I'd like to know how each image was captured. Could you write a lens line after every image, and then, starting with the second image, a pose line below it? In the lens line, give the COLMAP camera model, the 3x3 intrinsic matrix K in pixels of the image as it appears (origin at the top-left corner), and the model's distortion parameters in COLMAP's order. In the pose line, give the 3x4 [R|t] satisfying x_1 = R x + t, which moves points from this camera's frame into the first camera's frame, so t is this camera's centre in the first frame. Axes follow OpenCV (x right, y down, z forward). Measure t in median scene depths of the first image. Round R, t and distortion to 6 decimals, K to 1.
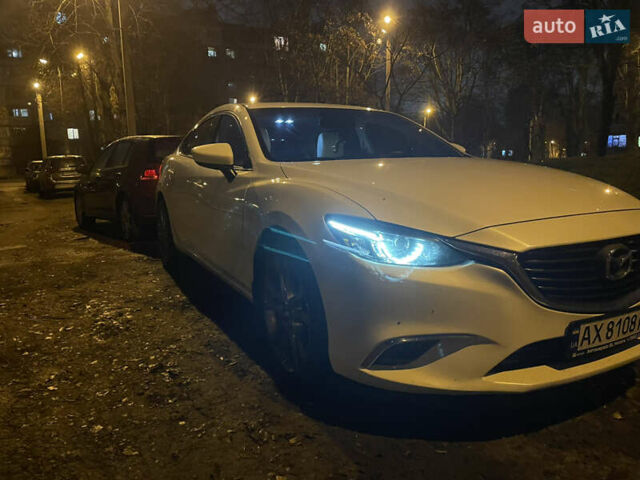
lens RADIAL K [[485.8, 0, 327.6], [0, 485.8, 226.6], [0, 0, 1]] dist [0.088302, -0.107736]
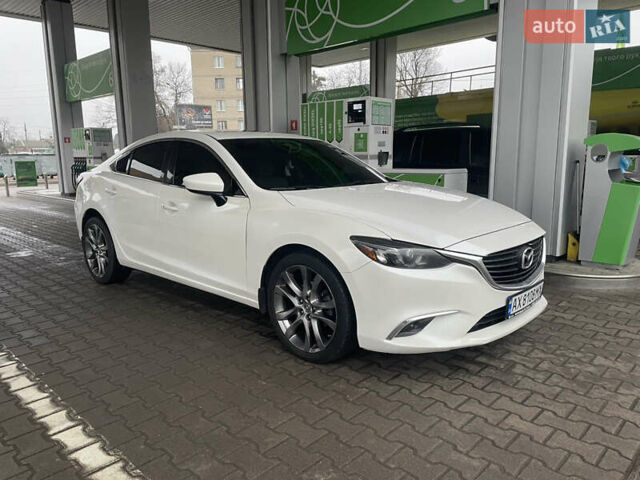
lens RADIAL K [[485.8, 0, 321.1], [0, 485.8, 226.8], [0, 0, 1]] dist [0.100606, -0.125951]
pose [[0.948585, -0.047319, 0.312964, -0.534409], [0.044210, 0.998877, 0.017027, -0.082800], [-0.313419, -0.002315, 0.949612, -0.312460]]
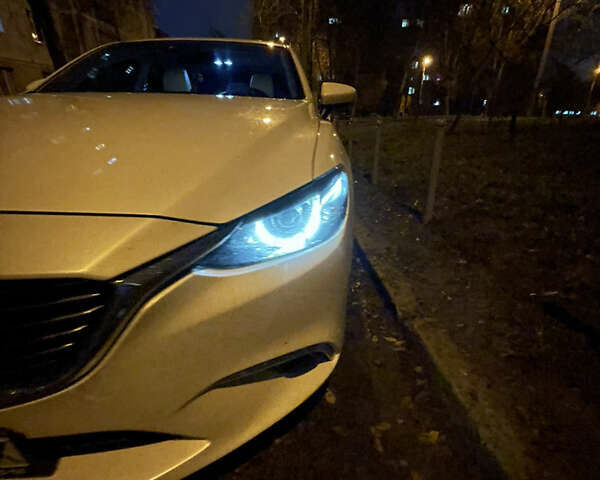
lens RADIAL K [[324.9, 0, 300.0], [0, 324.9, 240.0], [0, 0, 1]] dist [-0.001254, -0.000955]
pose [[0.872949, 0.210372, -0.440117, 1.021381], [-0.098626, 0.959711, 0.263113, -0.114526], [0.477737, -0.186277, 0.858527, 0.943913]]
